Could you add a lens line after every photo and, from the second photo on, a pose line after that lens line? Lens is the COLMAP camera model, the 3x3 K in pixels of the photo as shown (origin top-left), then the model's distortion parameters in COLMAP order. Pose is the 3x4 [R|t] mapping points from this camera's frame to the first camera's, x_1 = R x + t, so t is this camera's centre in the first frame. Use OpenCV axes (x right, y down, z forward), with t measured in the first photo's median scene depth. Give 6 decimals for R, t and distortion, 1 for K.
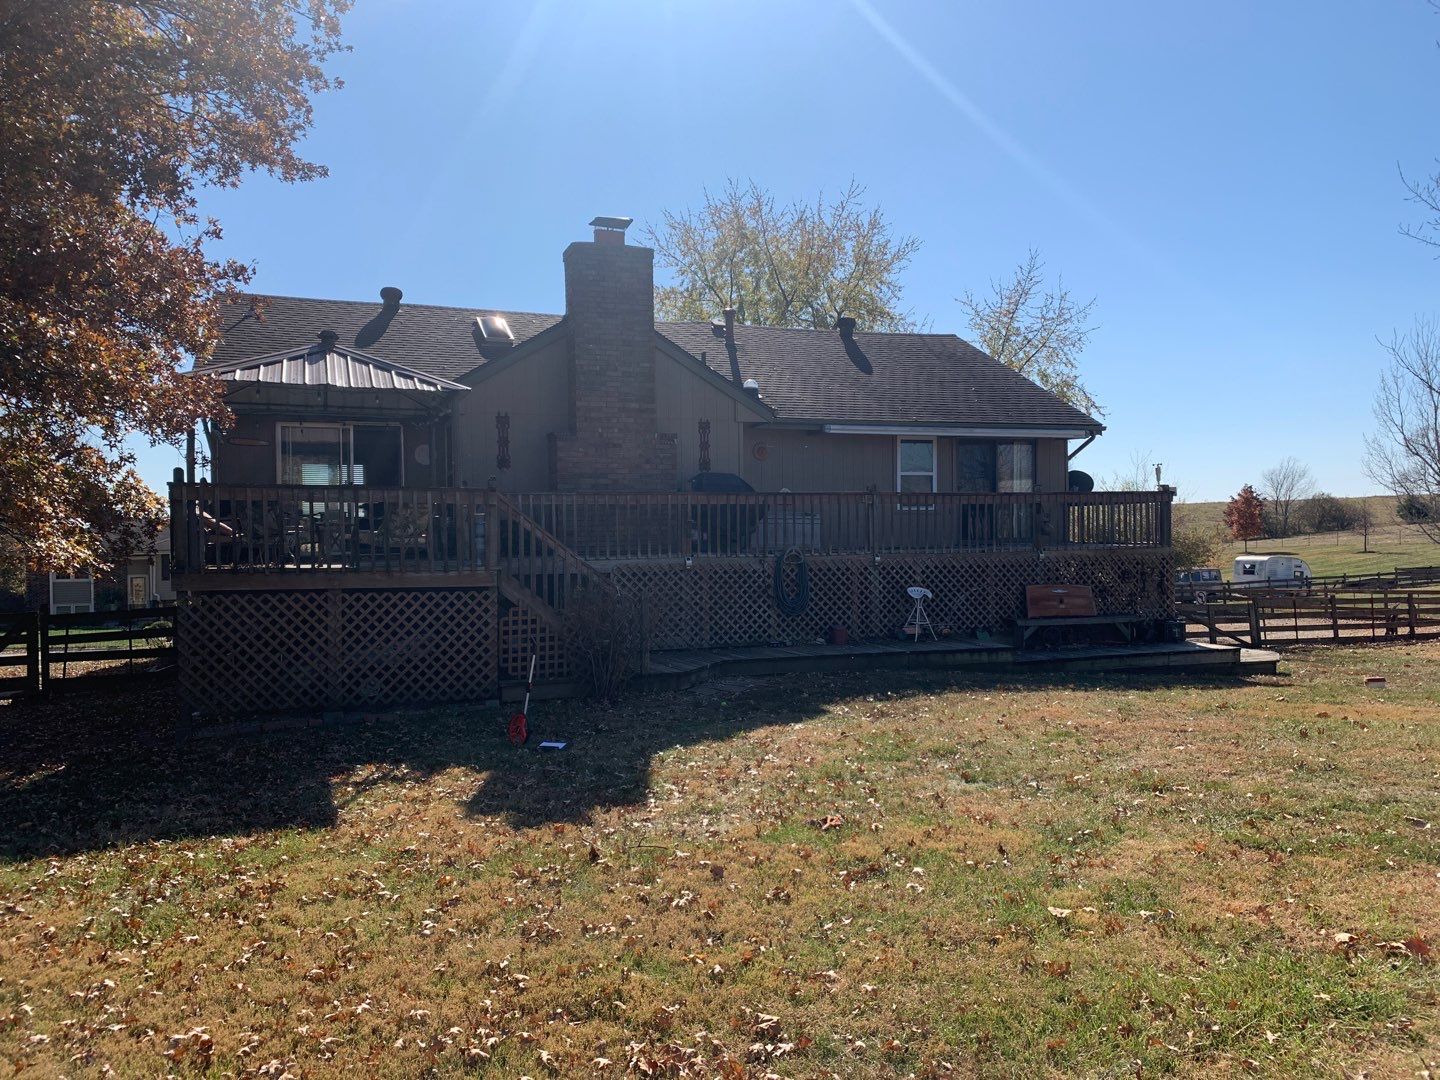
lens RADIAL K [[1070.9, 0, 720.0], [0, 1070.9, 540.0], [0, 0, 1]] dist [0.082033, -0.139300]
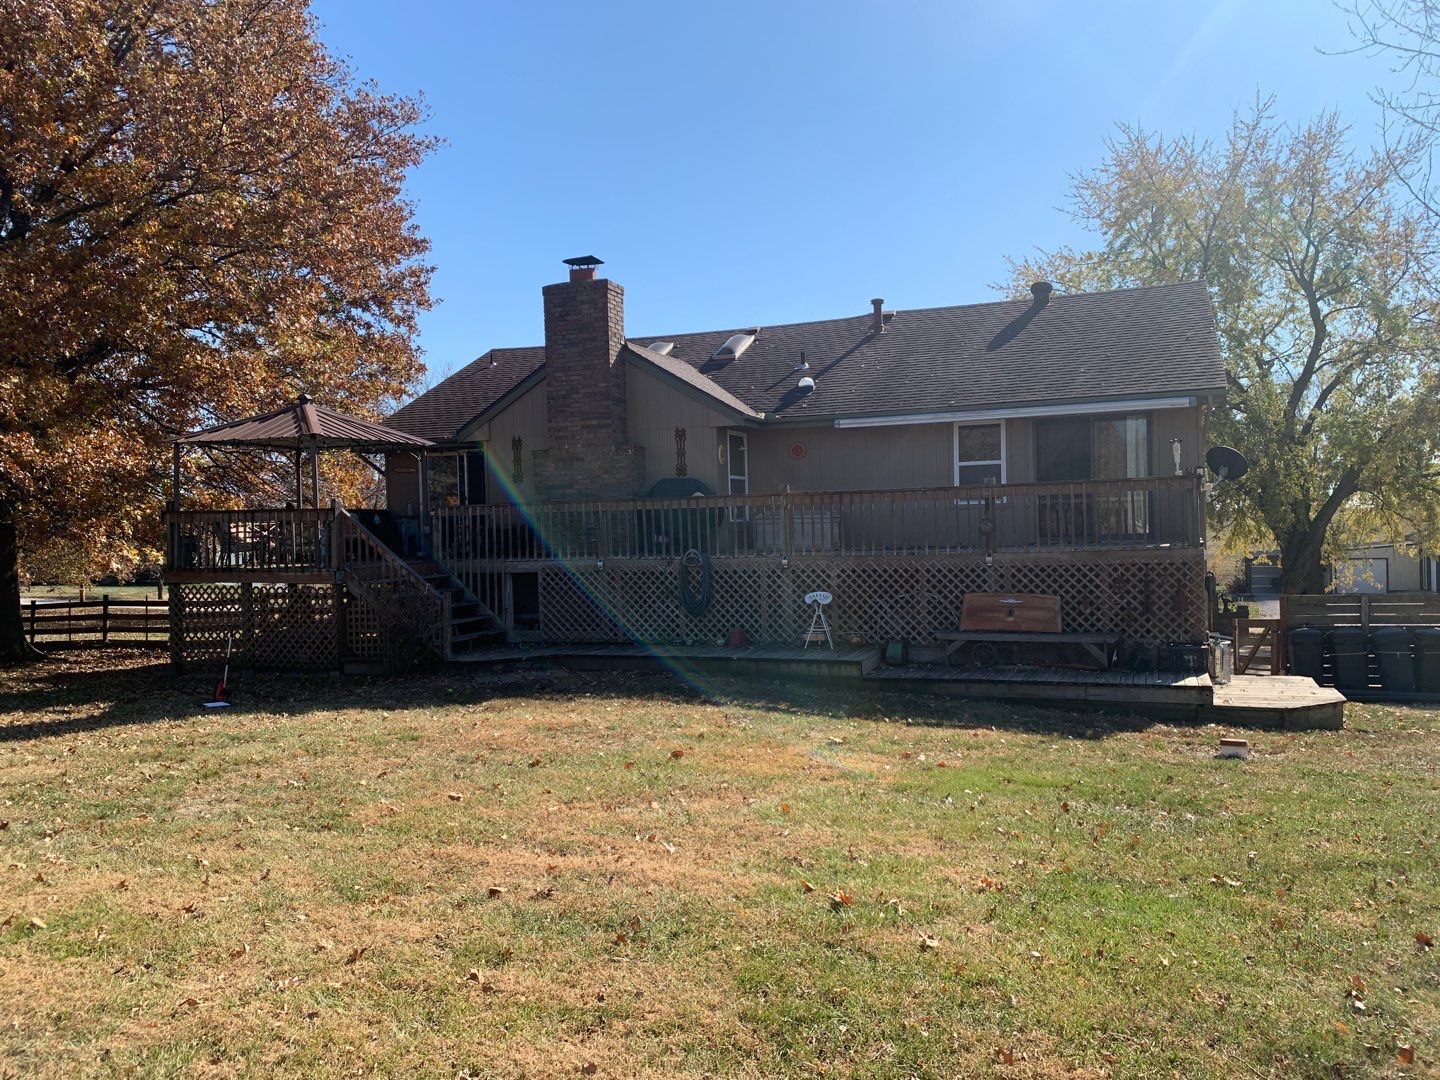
lens RADIAL K [[1070.9, 0, 720.0], [0, 1070.9, 540.0], [0, 0, 1]] dist [0.082033, -0.139300]
pose [[0.770113, -0.002678, -0.637902, 0.724280], [0.012117, 0.999872, 0.010430, -0.012988], [0.637792, -0.015761, 0.770047, 0.220164]]
